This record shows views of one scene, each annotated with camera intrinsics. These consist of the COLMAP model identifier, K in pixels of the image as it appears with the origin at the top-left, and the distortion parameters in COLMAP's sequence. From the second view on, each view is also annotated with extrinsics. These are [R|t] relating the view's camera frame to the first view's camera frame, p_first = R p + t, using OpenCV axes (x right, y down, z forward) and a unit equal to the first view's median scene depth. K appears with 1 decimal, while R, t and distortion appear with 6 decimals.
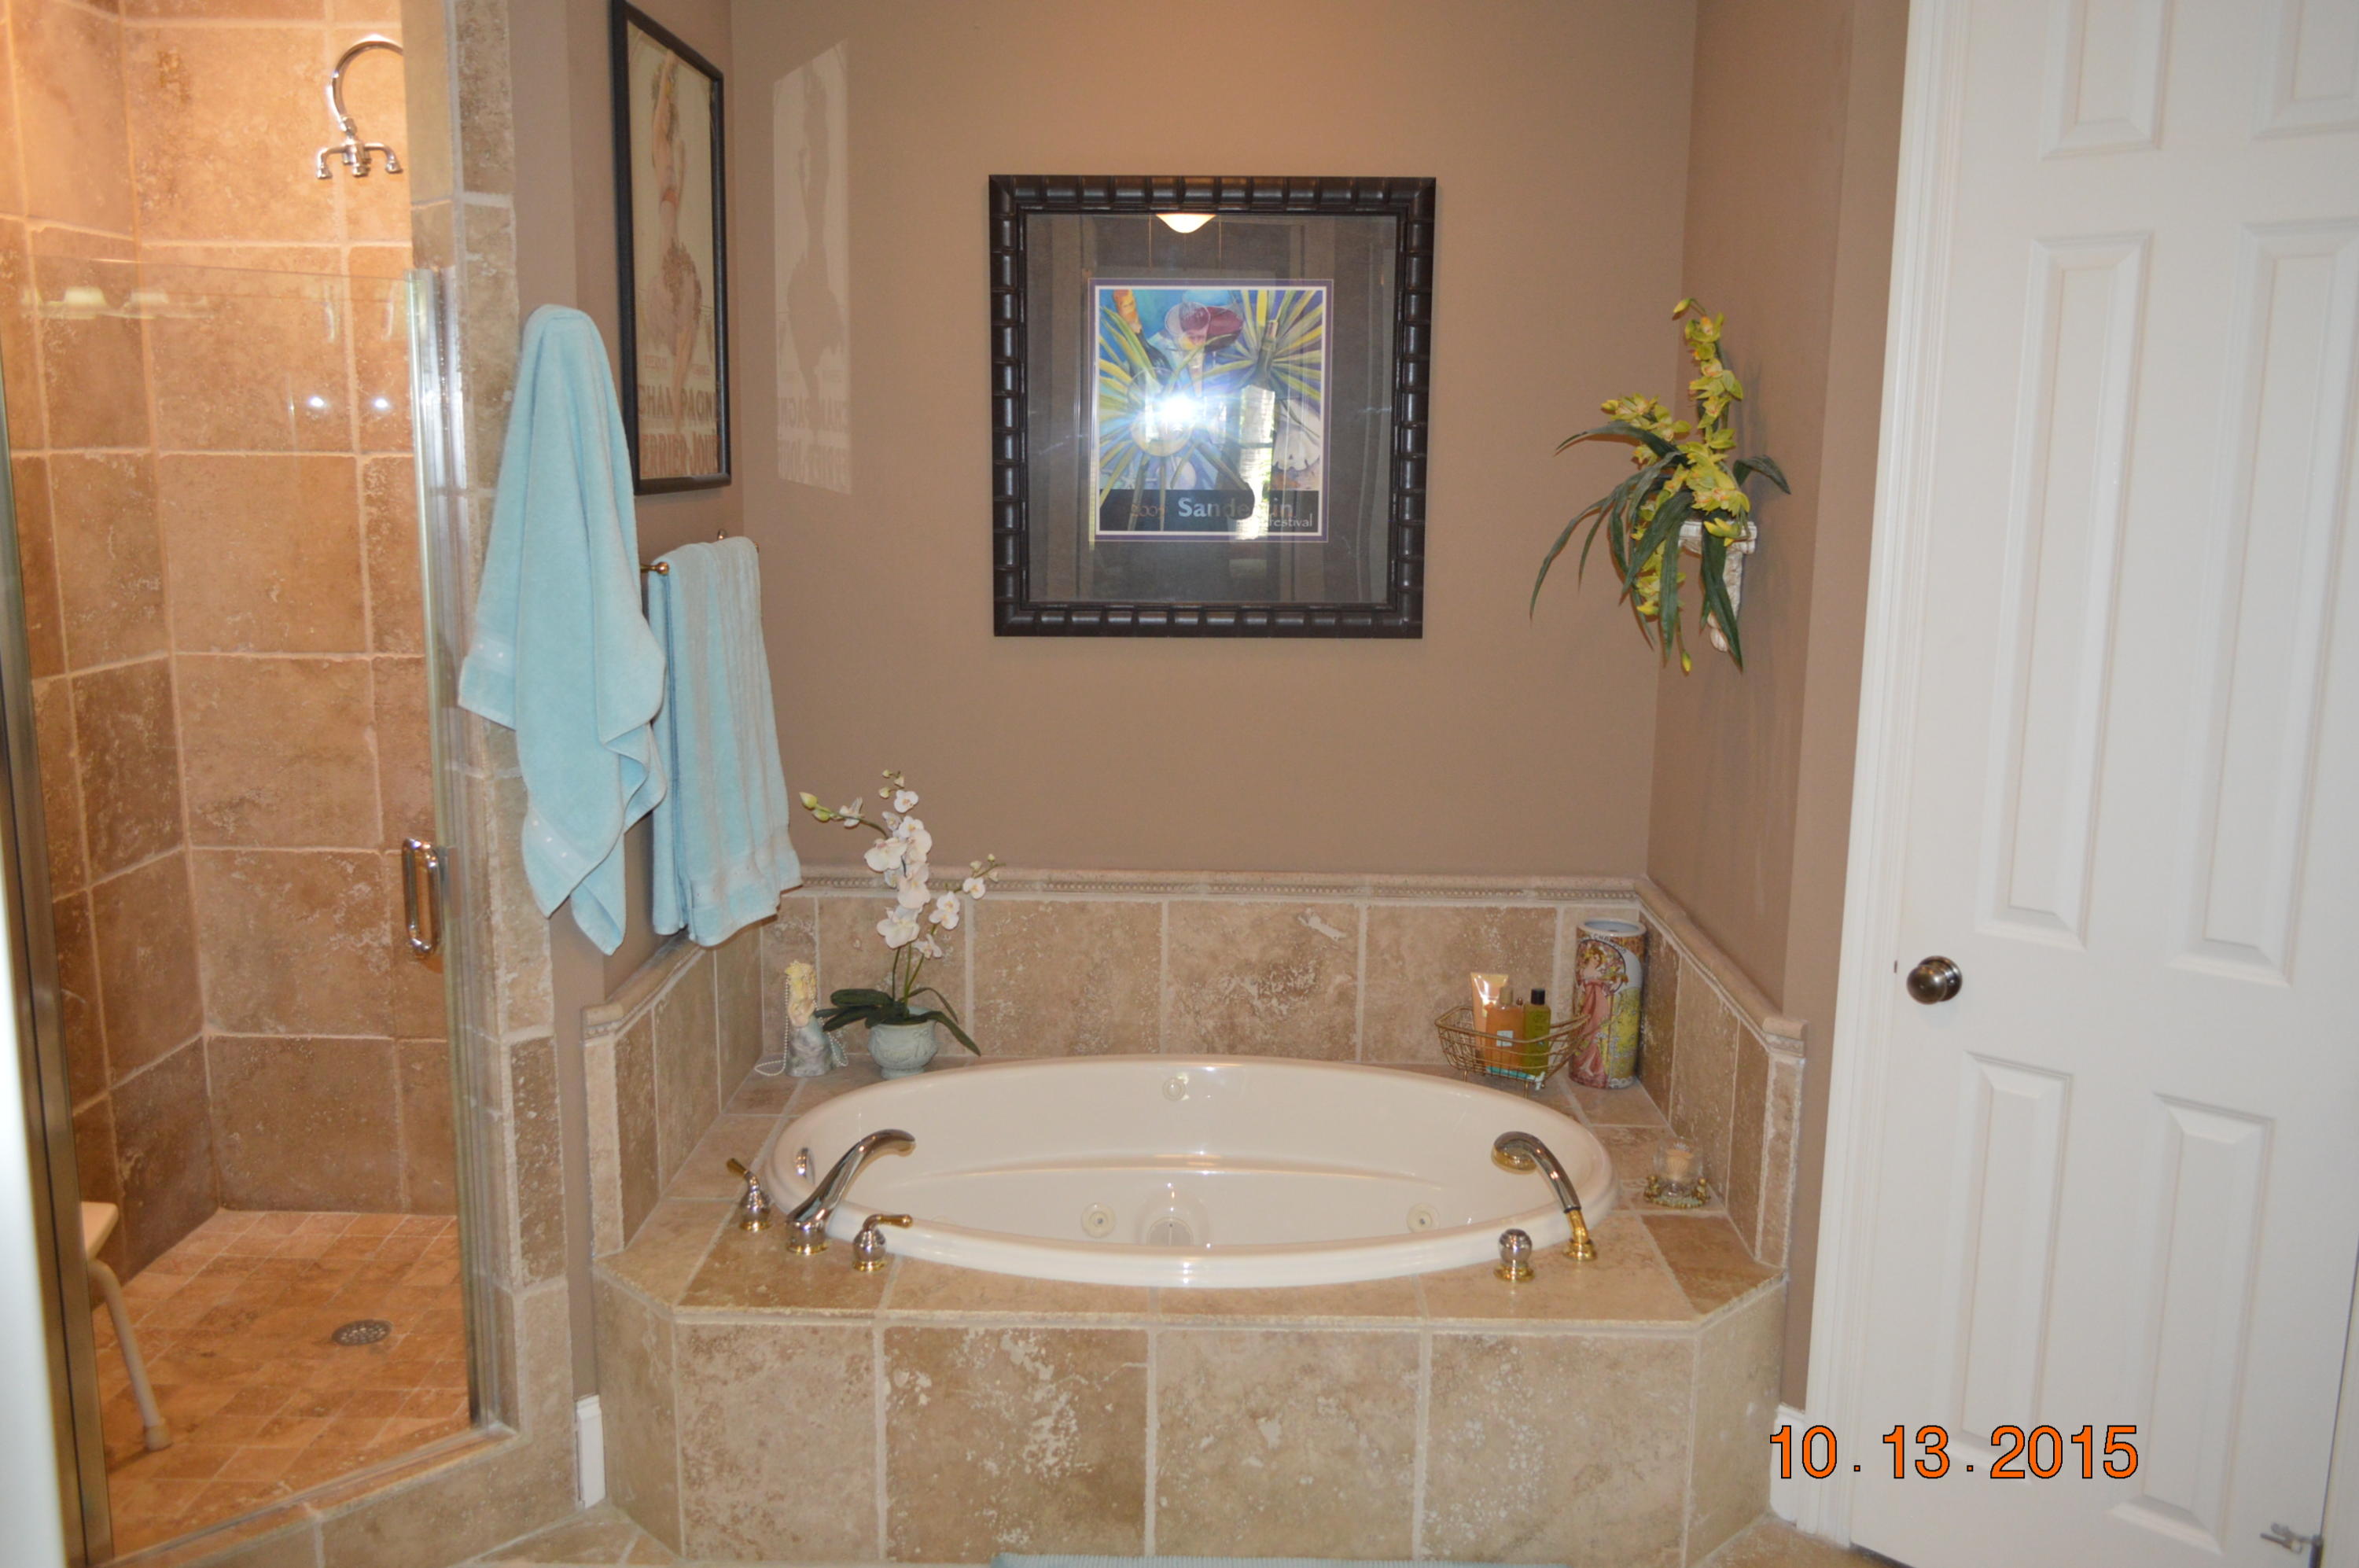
lens RADIAL K [[1880.7, 0, 1179.7], [0, 1880.7, 789.8], [0, 0, 1]] dist [-0.010105, -0.004846]
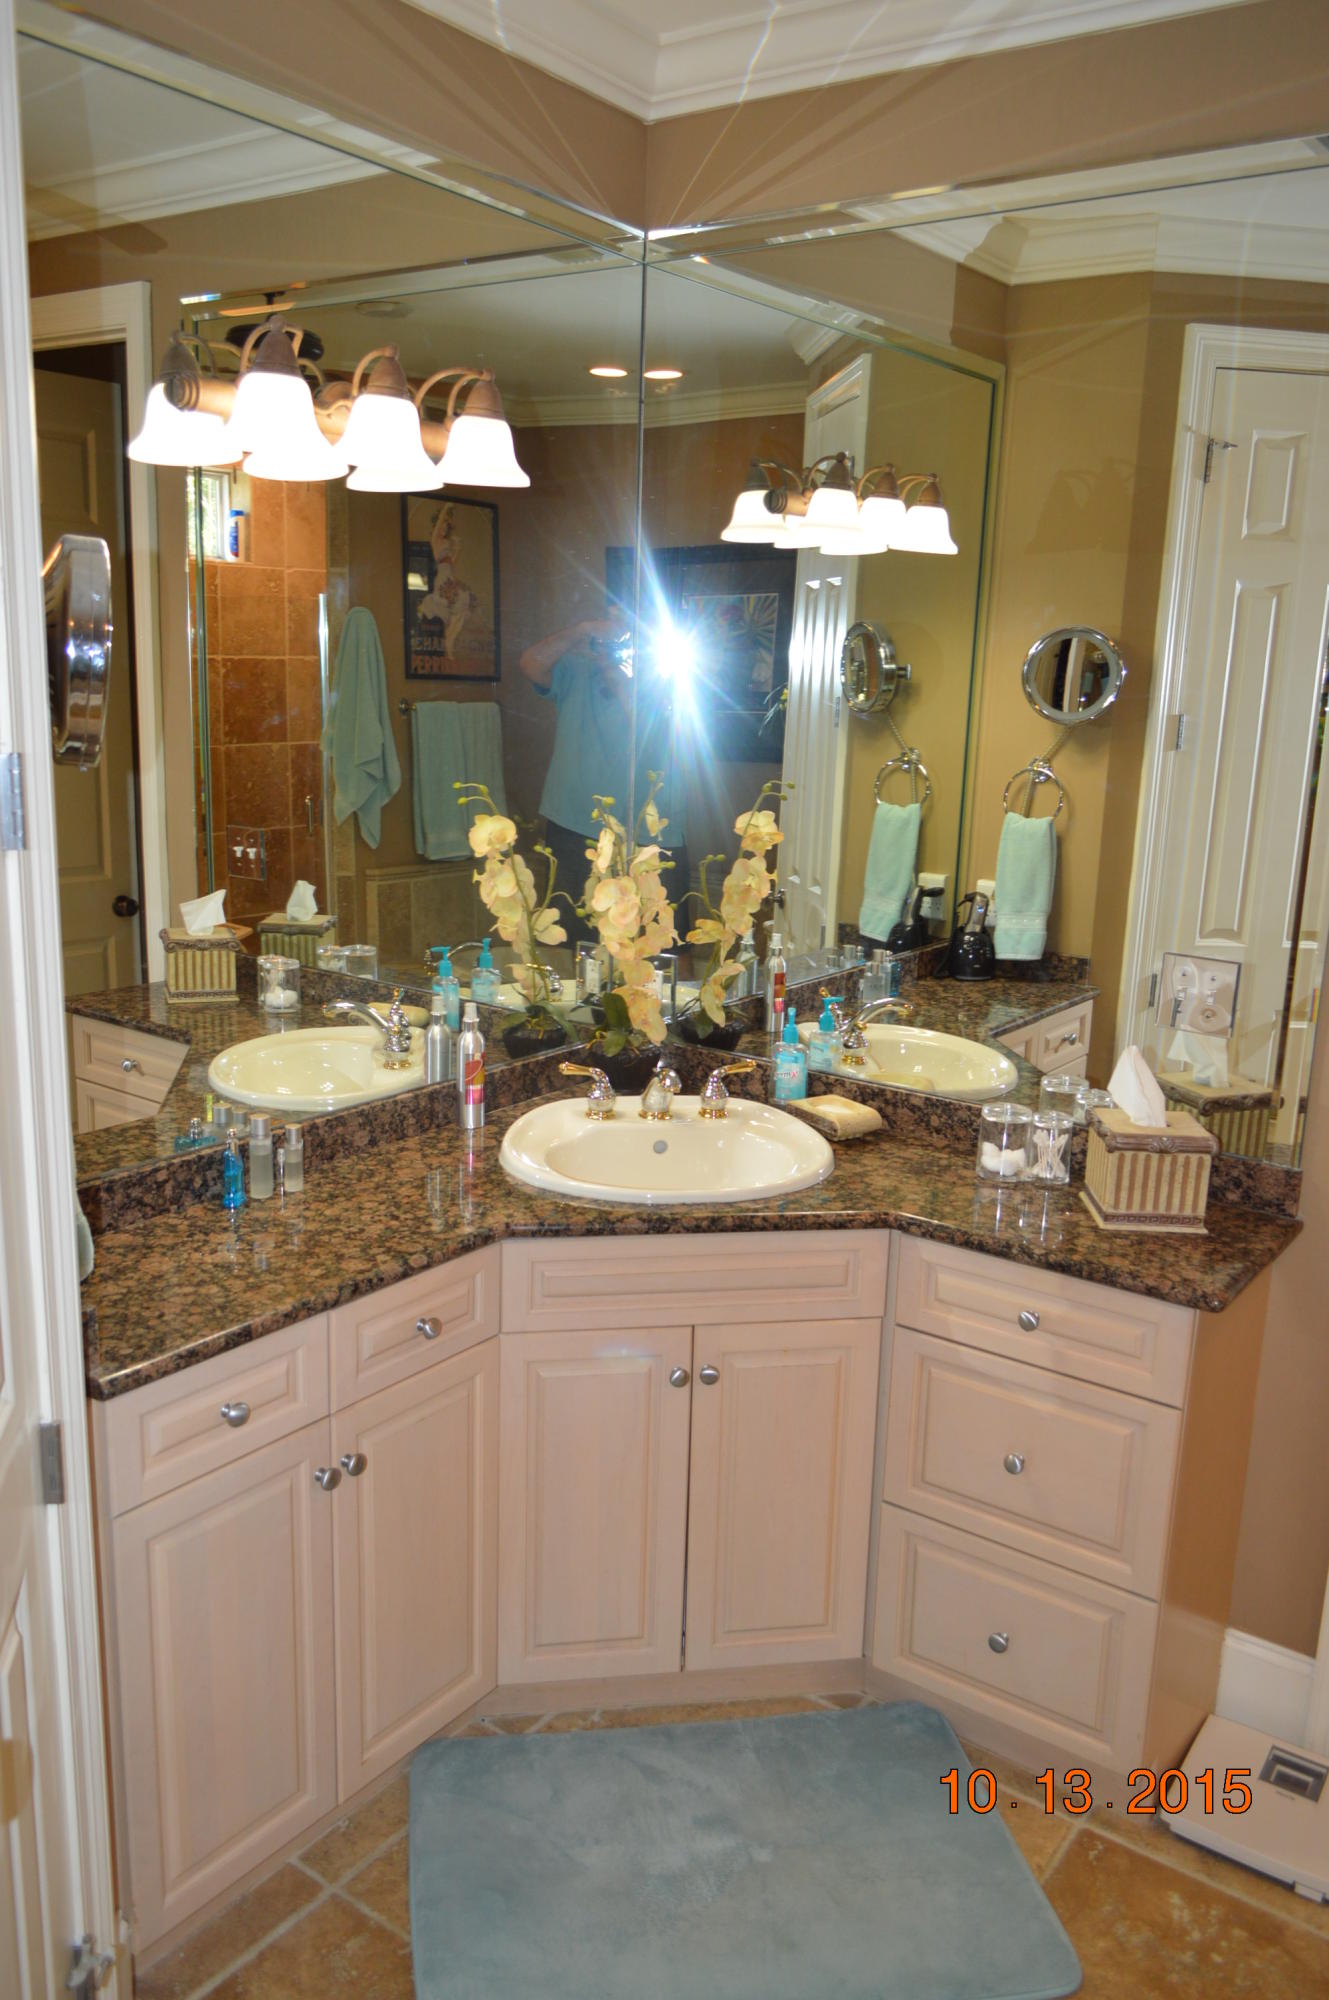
lens RADIAL K [[1594.4, 0, 662.2], [0, 1594.4, 1000.9], [0, 0, 1]] dist [-0.010105, -0.004846]
pose [[0.837723, 0.140224, -0.527786, 1.080506], [-0.124897, 0.990051, 0.064799, 0.086595], [0.531621, 0.011635, 0.846902, -0.605850]]
